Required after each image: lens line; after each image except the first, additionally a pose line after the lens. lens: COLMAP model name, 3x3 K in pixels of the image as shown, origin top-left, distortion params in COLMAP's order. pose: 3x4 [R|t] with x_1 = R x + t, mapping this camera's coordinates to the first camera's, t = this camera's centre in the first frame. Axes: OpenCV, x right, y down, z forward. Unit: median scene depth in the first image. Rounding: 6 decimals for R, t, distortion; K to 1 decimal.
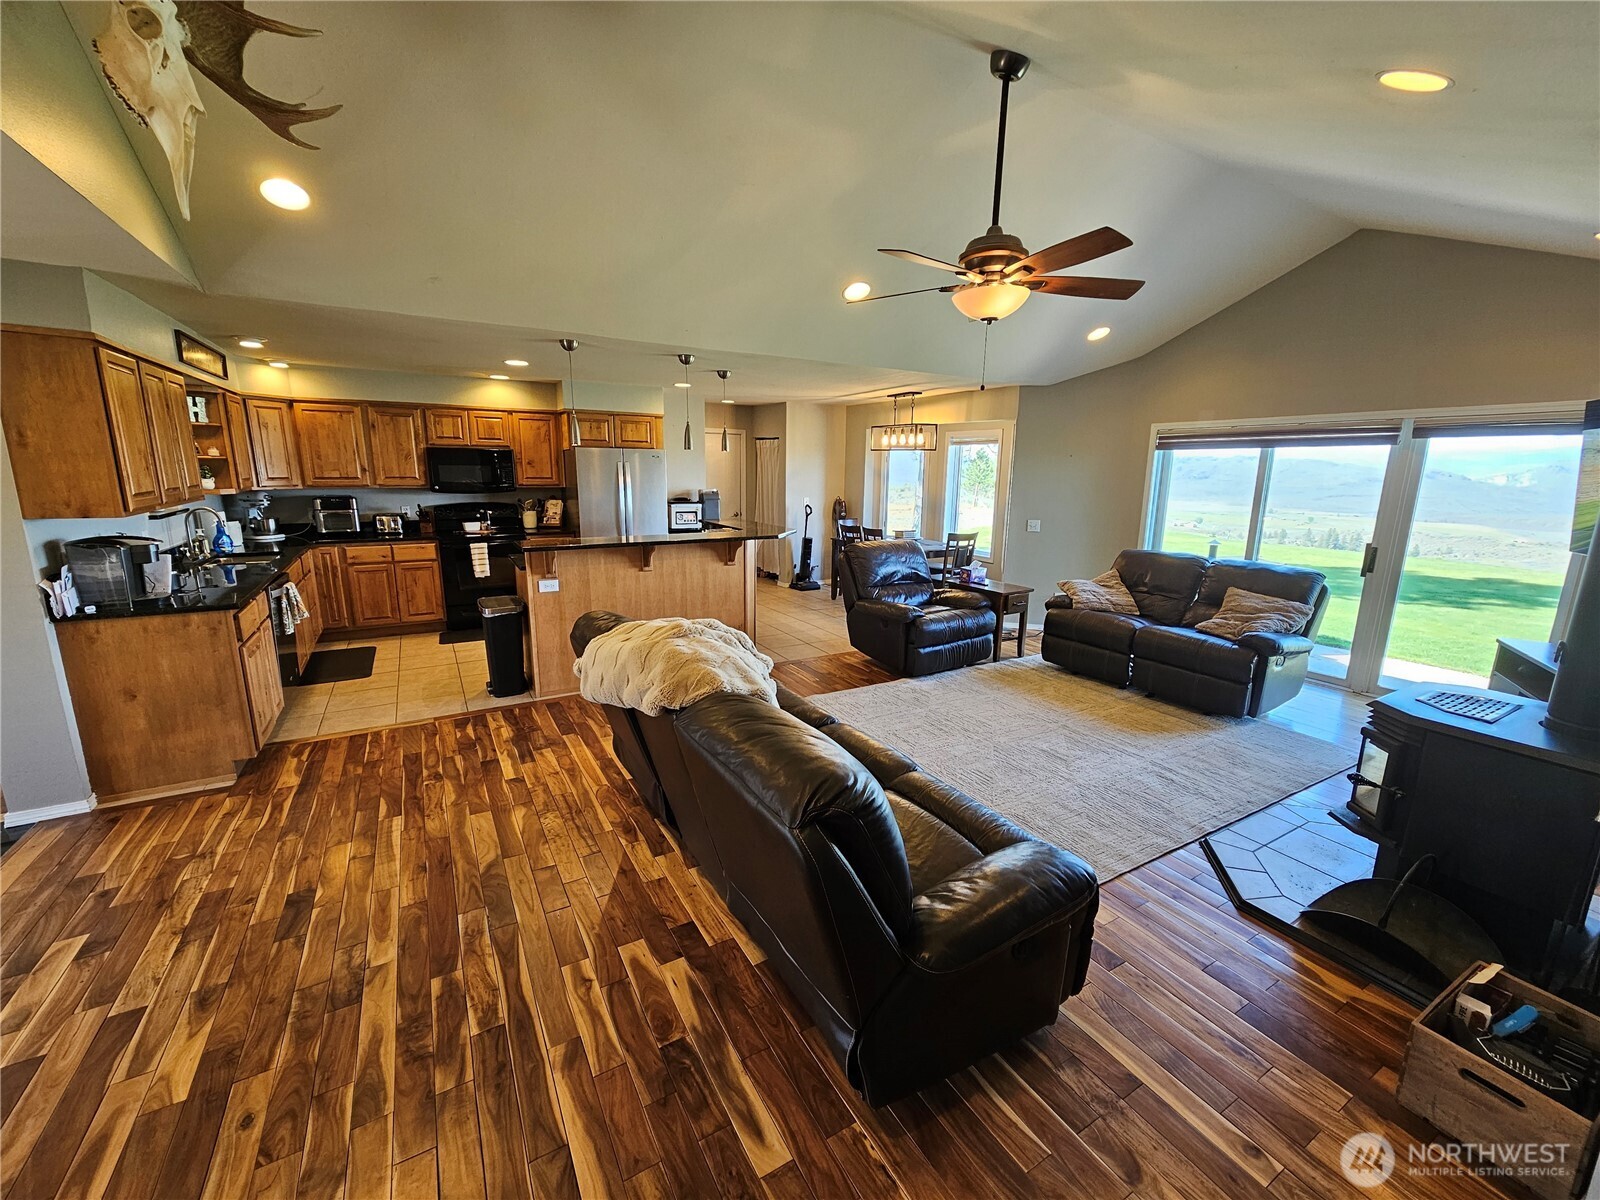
lens RADIAL K [[652.8, 0, 806.1], [0, 652.8, 604.6], [0, 0, 1]] dist [0.002865, 0.000843]
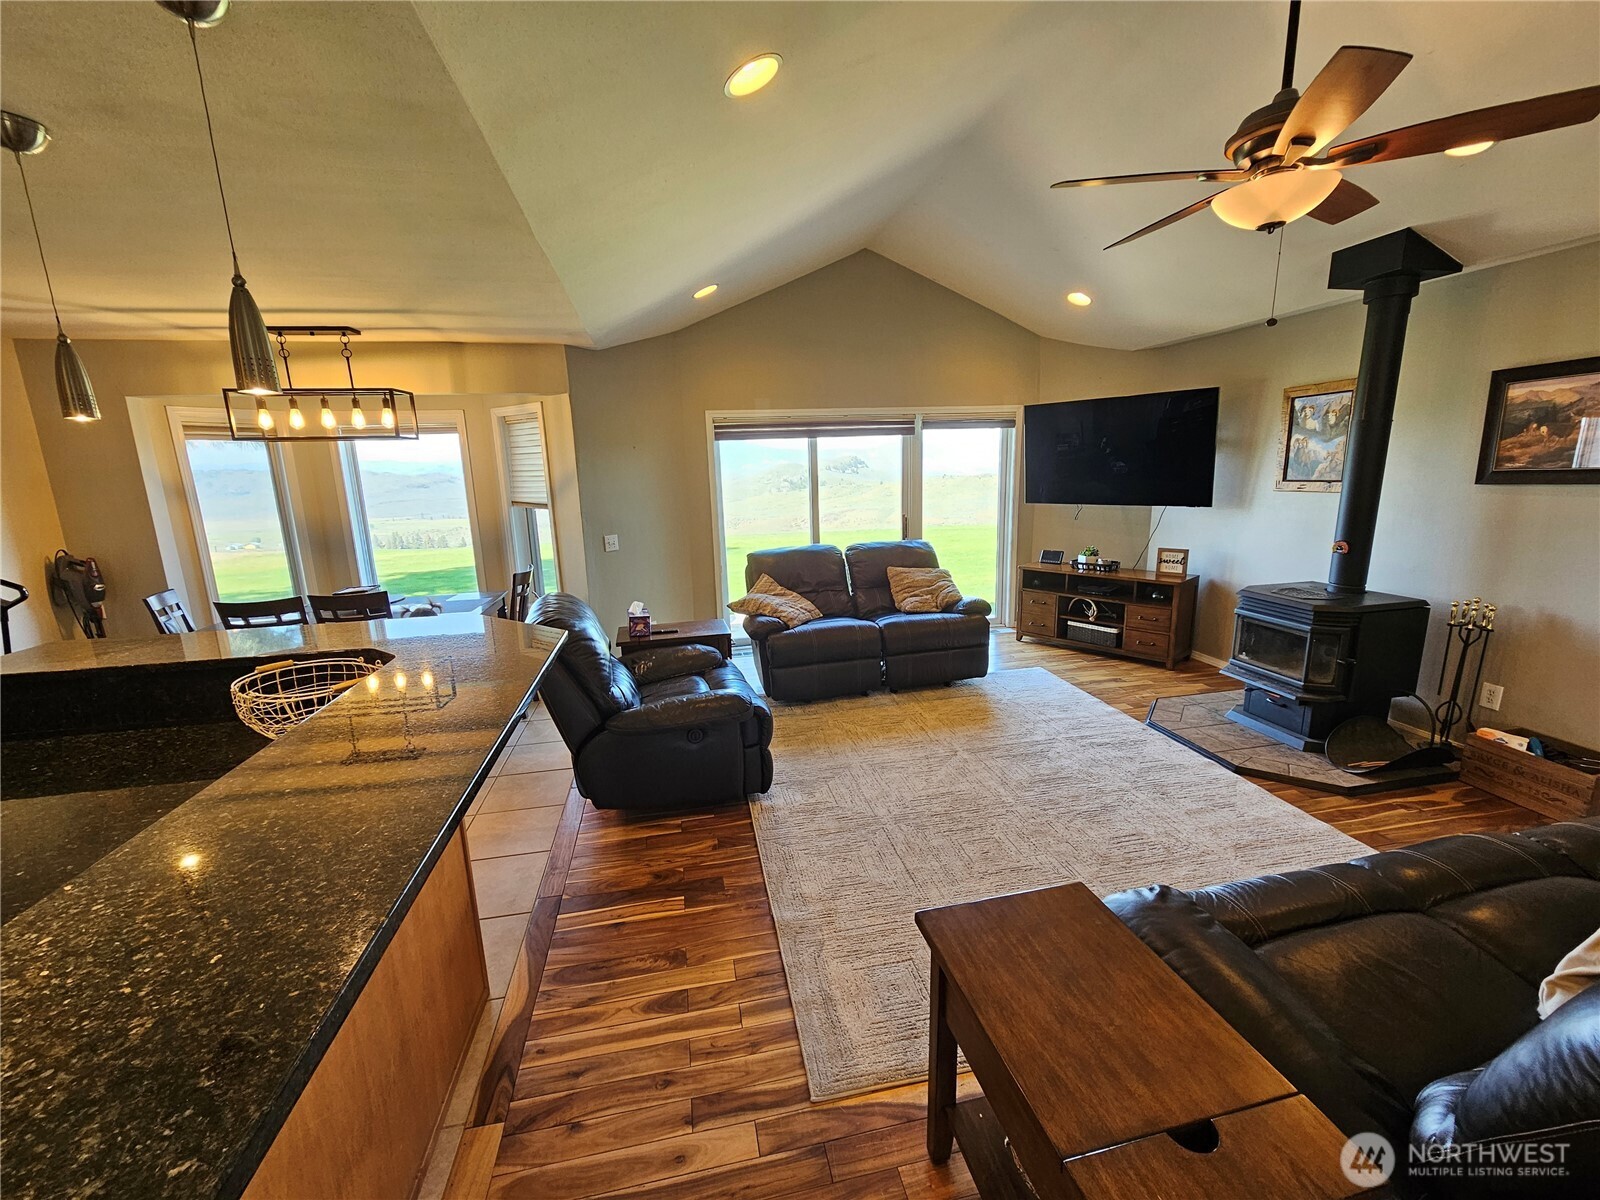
lens RADIAL K [[652.8, 0, 806.1], [0, 652.8, 604.6], [0, 0, 1]] dist [0.002865, 0.000843]
pose [[0.319938, -0.216909, 0.922274, -0.337779], [0.228995, 0.962283, 0.146879, -0.138287], [-0.919348, 0.164204, 0.357542, 0.676983]]
